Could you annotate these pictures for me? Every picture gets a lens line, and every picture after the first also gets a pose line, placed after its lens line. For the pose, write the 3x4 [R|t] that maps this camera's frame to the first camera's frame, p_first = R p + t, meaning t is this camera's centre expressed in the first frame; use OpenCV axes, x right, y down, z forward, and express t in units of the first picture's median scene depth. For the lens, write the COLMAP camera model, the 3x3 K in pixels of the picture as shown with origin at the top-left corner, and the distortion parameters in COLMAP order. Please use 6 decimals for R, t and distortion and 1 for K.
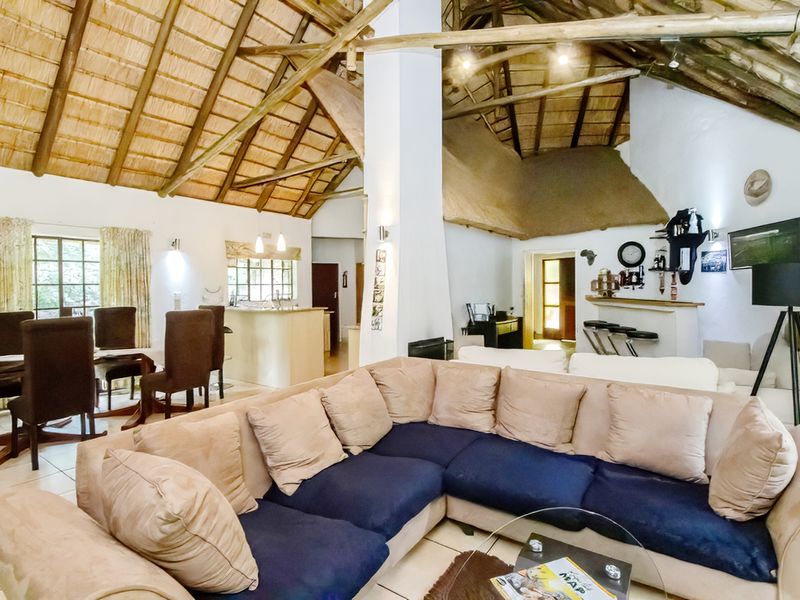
lens RADIAL K [[426.0, 0, 398.0], [0, 426.0, 274.3], [0, 0, 1]] dist [-0.001133, -0.000145]
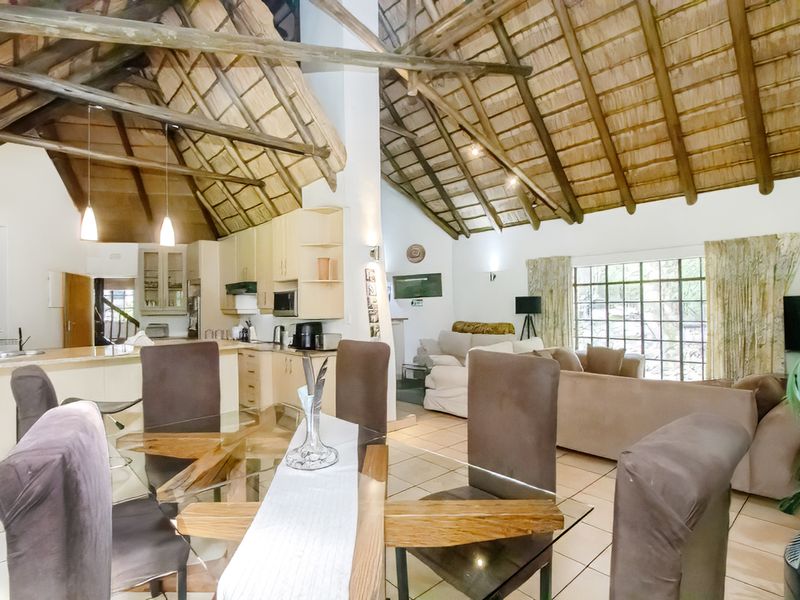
lens RADIAL K [[418.8, 0, 400.0], [0, 418.8, 300.0], [0, 0, 1]] dist [-0.000397, -0.000058]
pose [[0.229284, 0.023110, 0.973085, -0.563837], [-0.012024, 0.999709, -0.020909, 0.019455], [-0.973285, -0.006906, 0.229495, 0.419115]]
